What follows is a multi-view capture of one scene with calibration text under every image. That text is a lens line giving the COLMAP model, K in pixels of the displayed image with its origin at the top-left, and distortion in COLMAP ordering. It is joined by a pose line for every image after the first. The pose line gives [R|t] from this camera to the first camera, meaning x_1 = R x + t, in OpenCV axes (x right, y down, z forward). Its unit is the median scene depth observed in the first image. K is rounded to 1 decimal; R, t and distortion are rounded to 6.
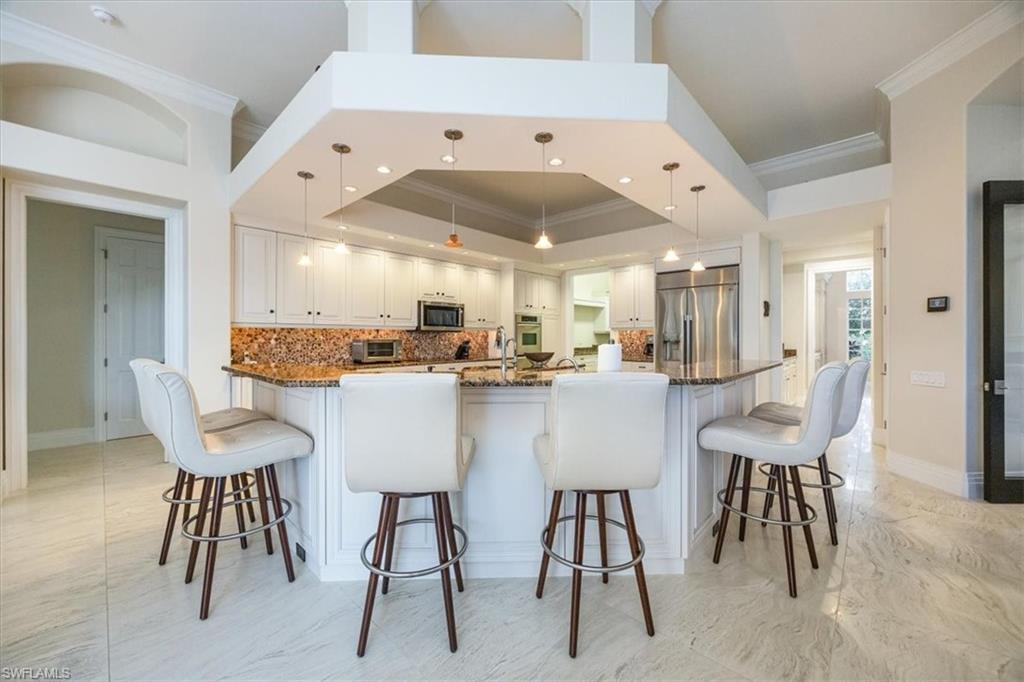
lens RADIAL K [[392.0, 0, 513.6], [0, 392.0, 338.3], [0, 0, 1]] dist [0.000567, -0.000001]
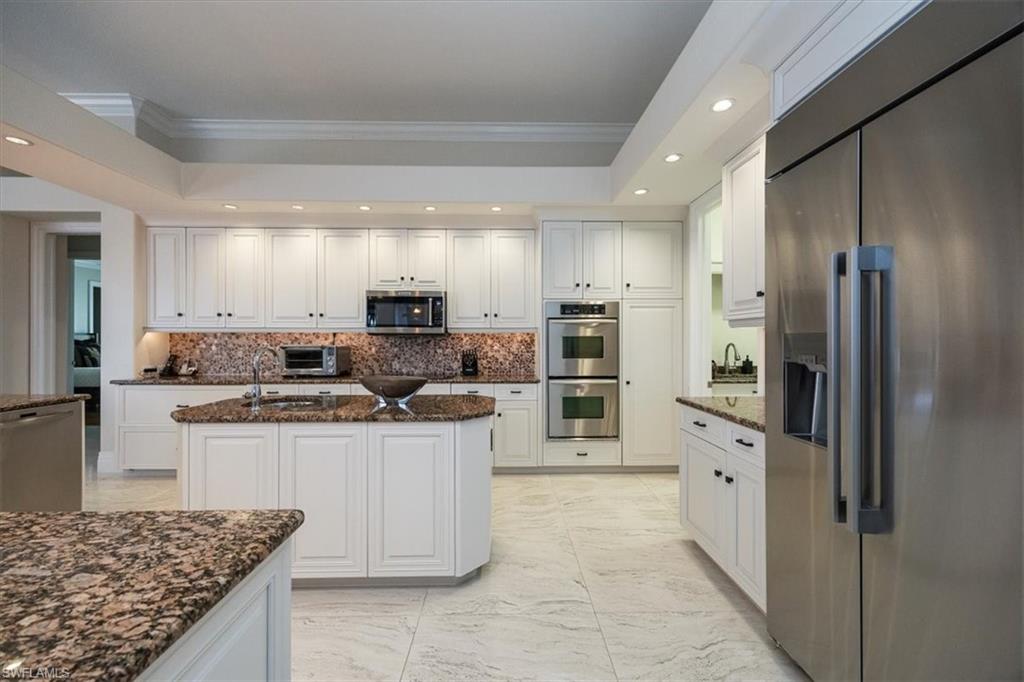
lens RADIAL K [[389.4, 0, 510.1], [0, 389.4, 338.7], [0, 0, 1]] dist [0.001931, 0.000312]
pose [[0.691965, 0.000103, -0.721931, 0.432576], [-0.004534, 0.999981, -0.004203, -0.009075], [0.721917, 0.006181, 0.691952, 0.696976]]
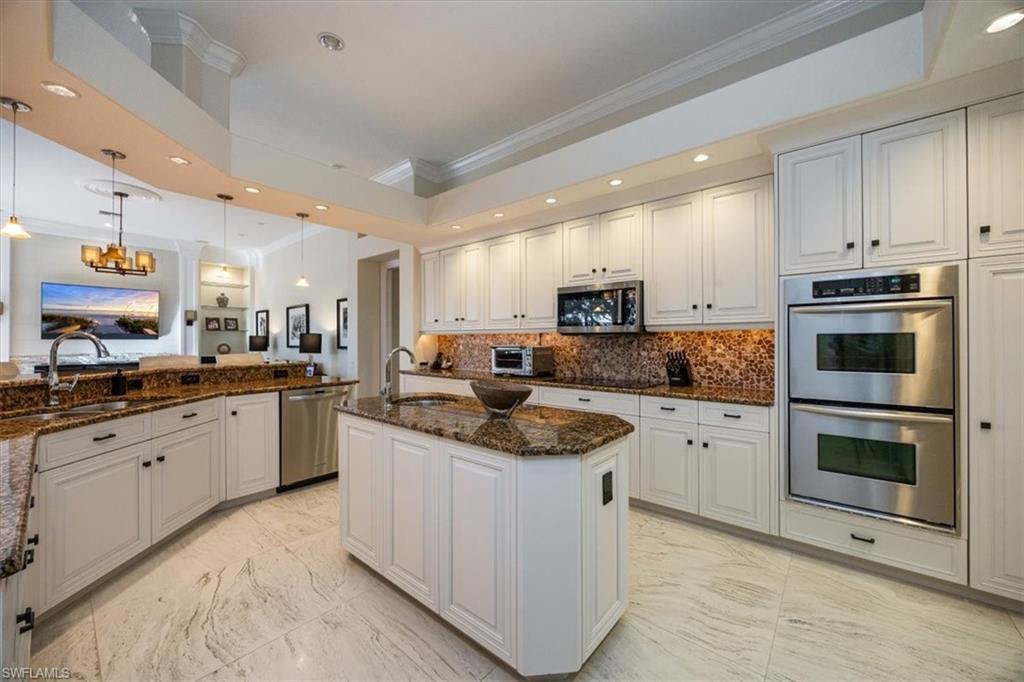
lens RADIAL K [[381.8, 0, 517.4], [0, 381.8, 338.2], [0, 0, 1]] dist [-0.002314, 0.000158]
pose [[0.058329, -0.003598, -0.998291, 0.392737], [-0.001373, 0.999992, -0.003684, -0.010037], [0.998296, 0.001586, 0.058324, 0.881975]]
